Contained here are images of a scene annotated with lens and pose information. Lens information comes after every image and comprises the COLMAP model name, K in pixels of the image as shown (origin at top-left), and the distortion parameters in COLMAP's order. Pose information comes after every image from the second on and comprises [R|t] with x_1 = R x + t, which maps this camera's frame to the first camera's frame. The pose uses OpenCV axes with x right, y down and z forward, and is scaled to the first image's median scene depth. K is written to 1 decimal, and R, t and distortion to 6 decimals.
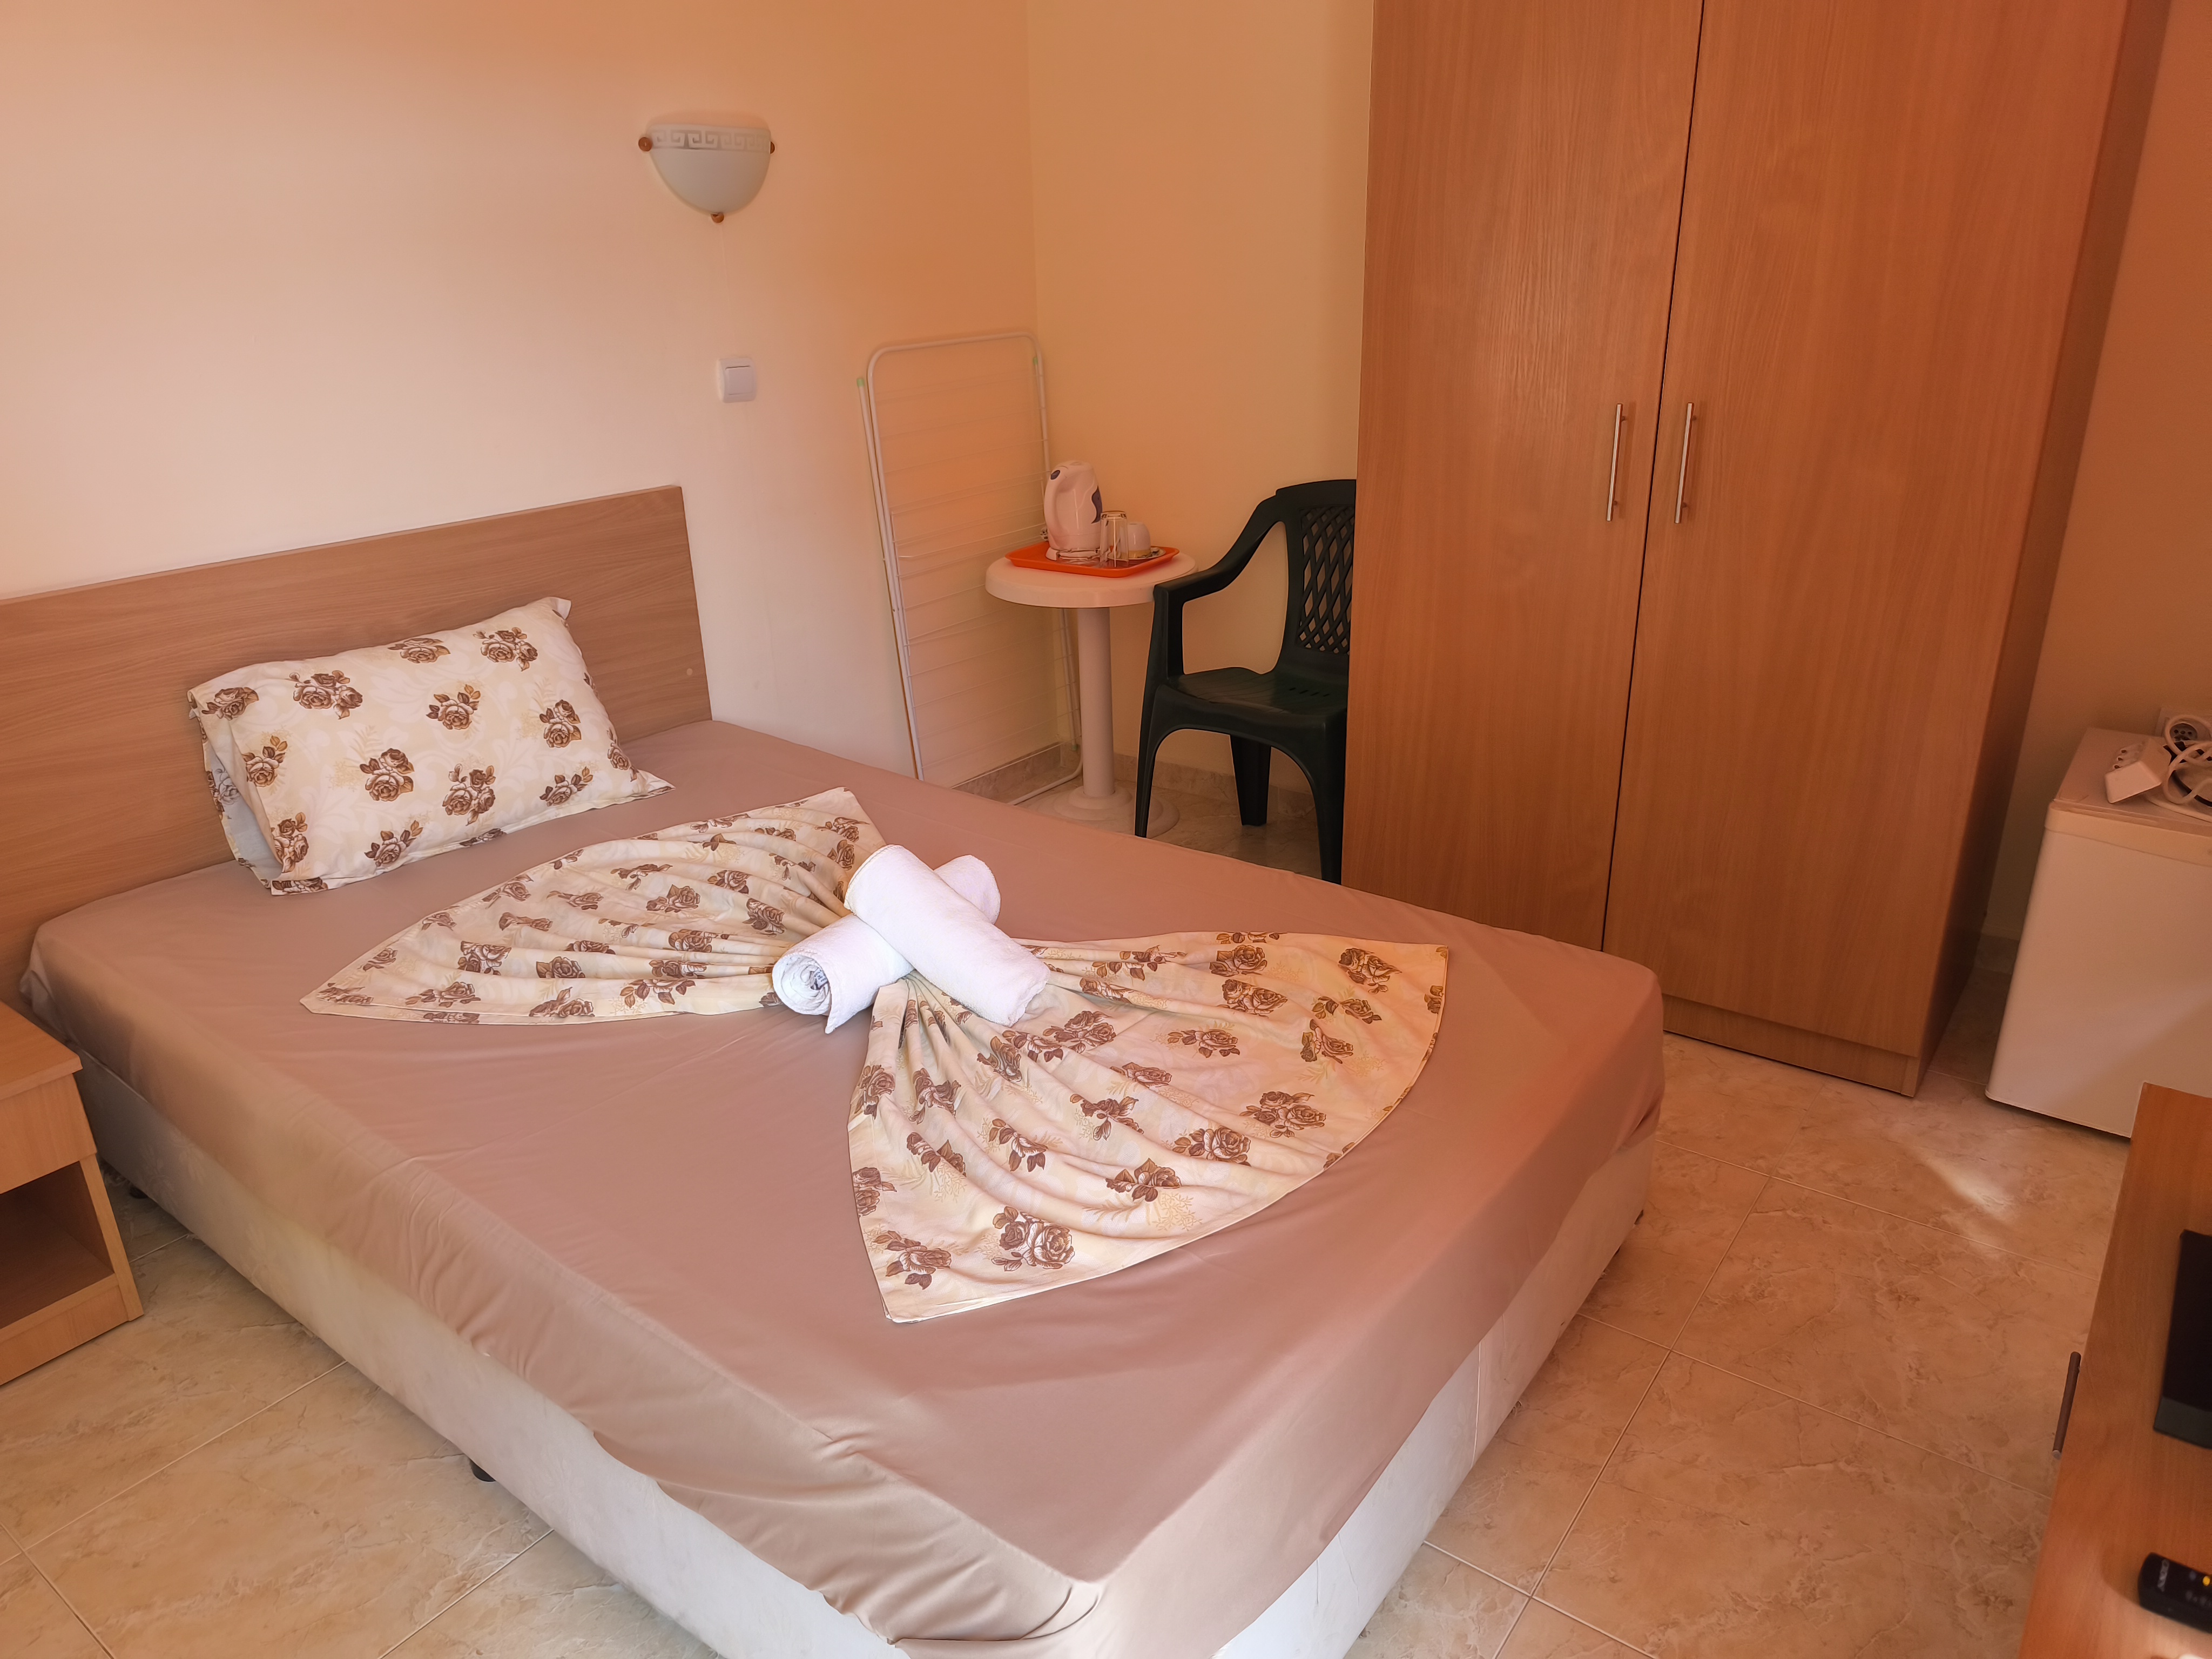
lens RADIAL K [[1502.6, 0, 1111.3], [0, 1502.6, 831.1], [0, 0, 1]] dist [0.006702, -0.005830]
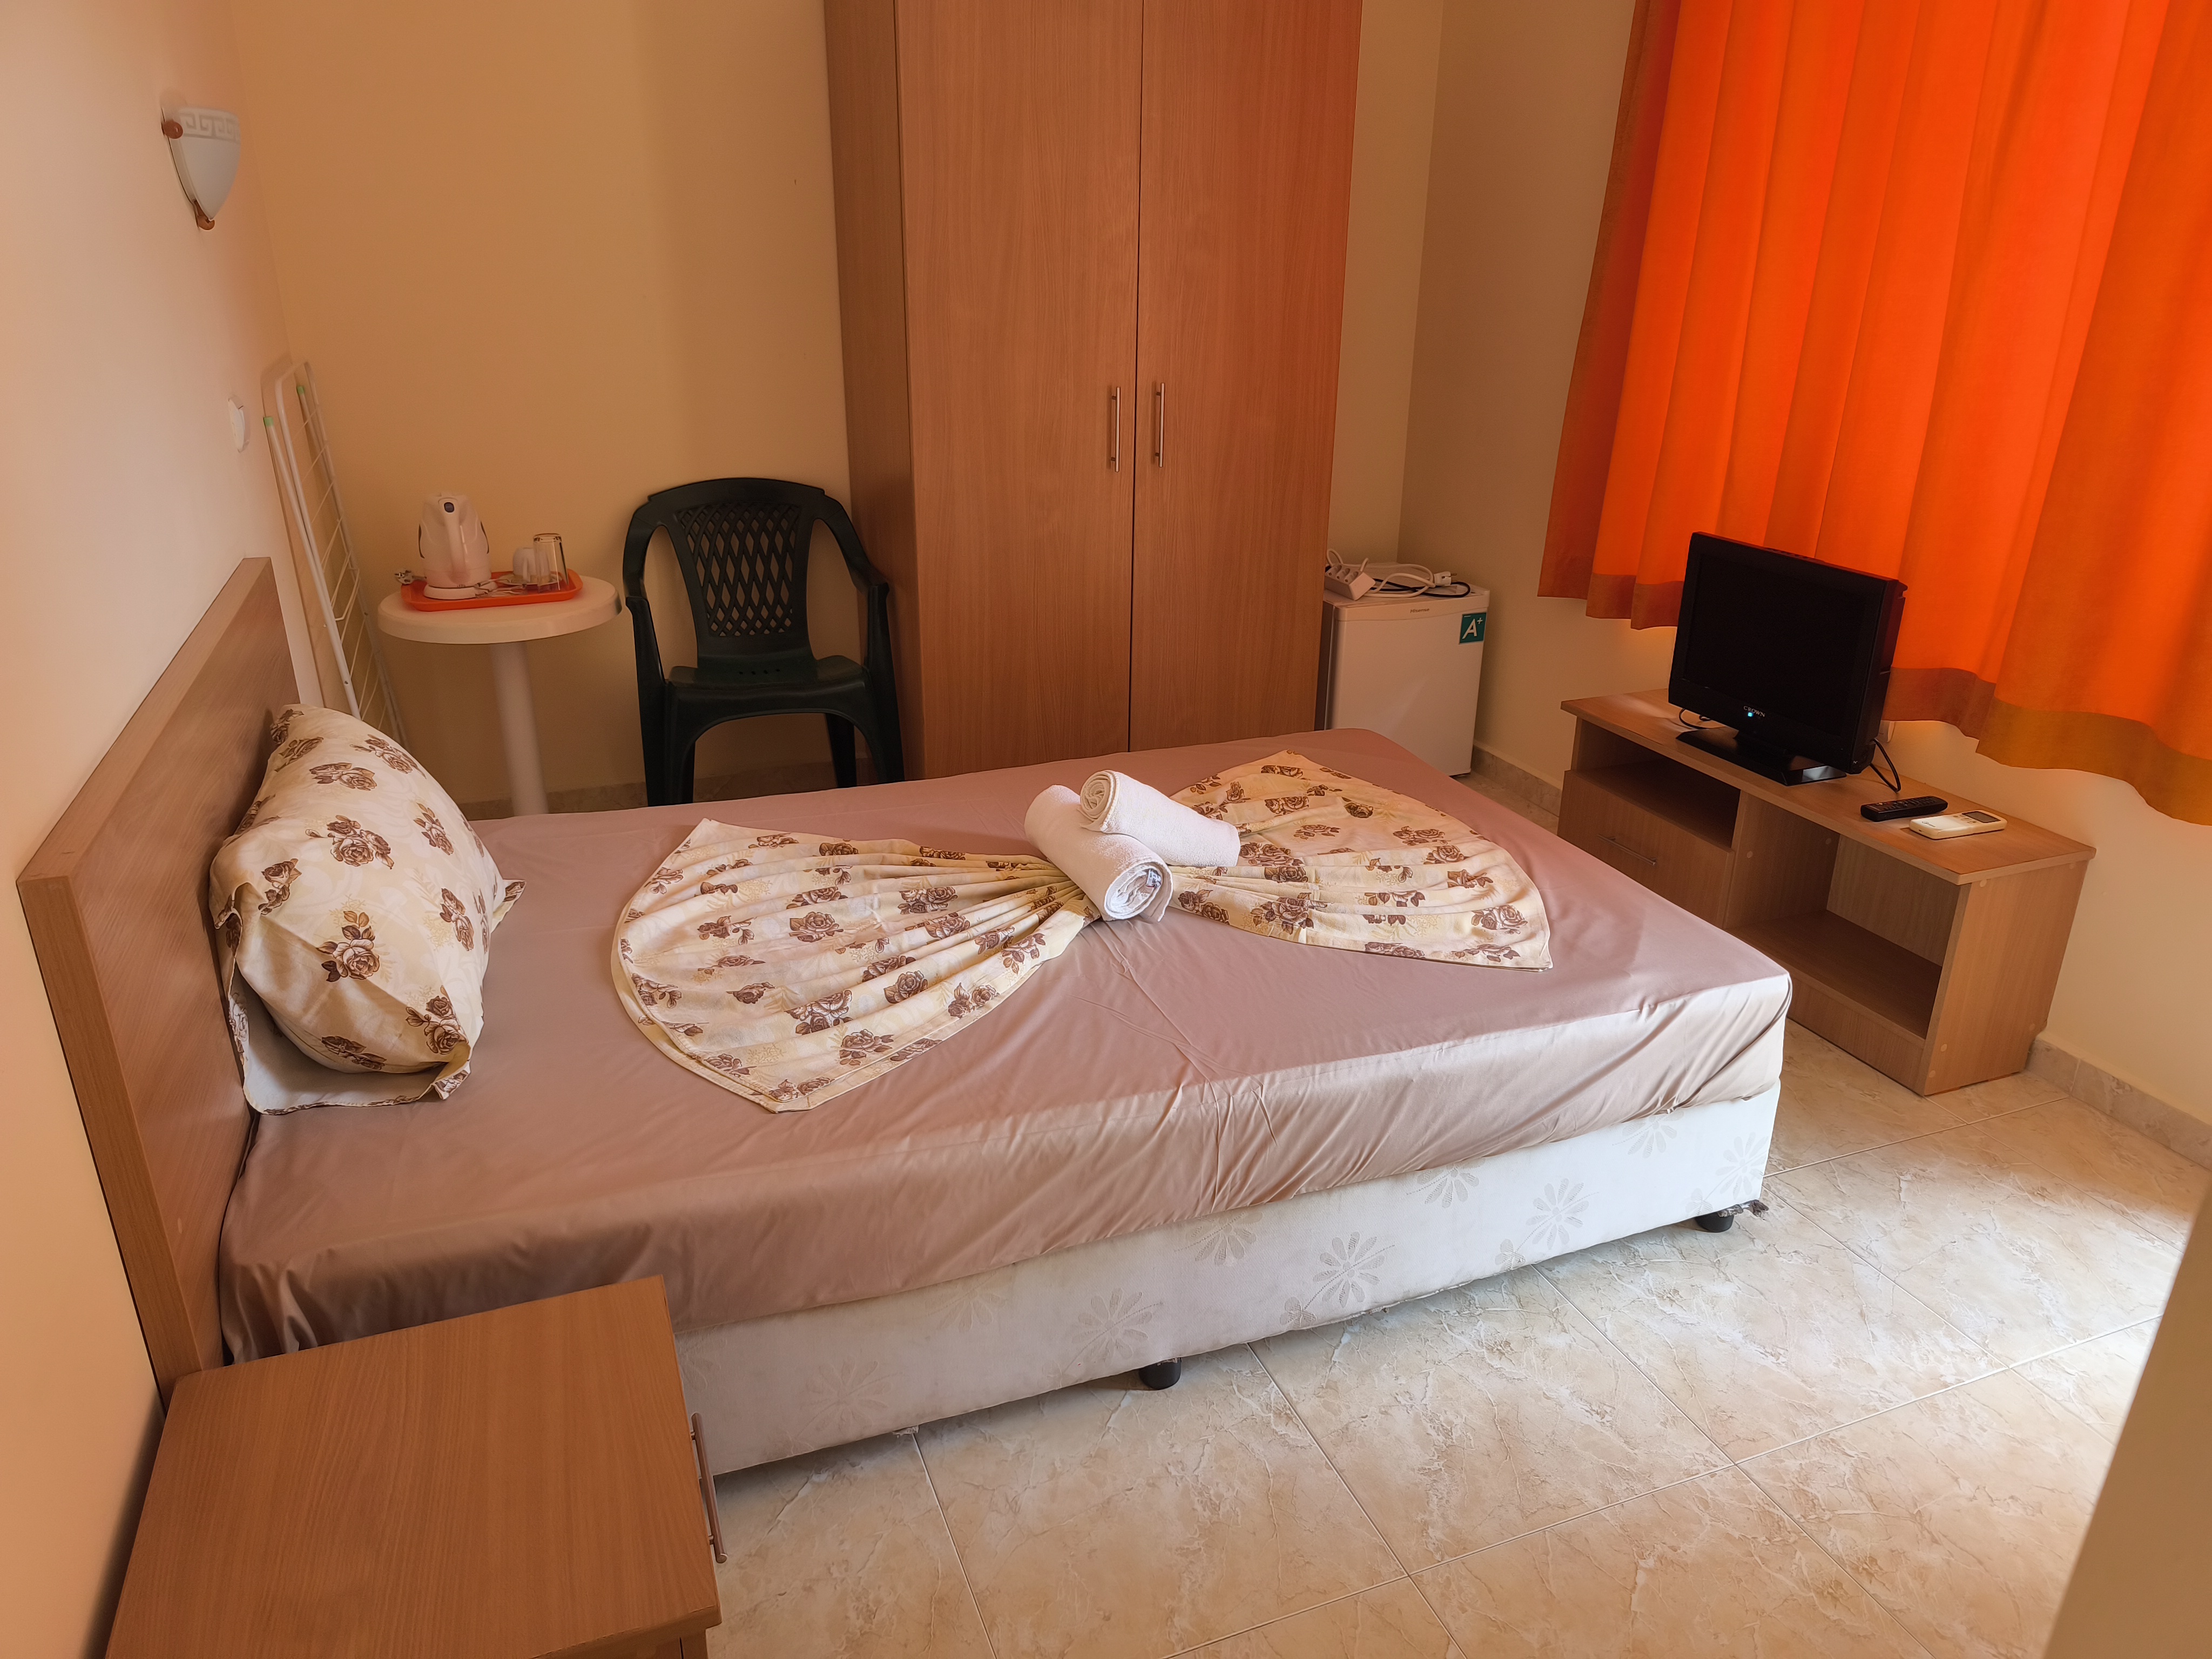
lens RADIAL K [[1502.6, 0, 1096.4], [0, 1502.6, 829.2], [0, 0, 1]] dist [0.006702, -0.005830]
pose [[0.530280, -0.283224, 0.799116, -1.063463], [0.289445, 0.946399, 0.143354, -0.113711], [-0.796884, 0.155283, 0.583834, 0.292214]]
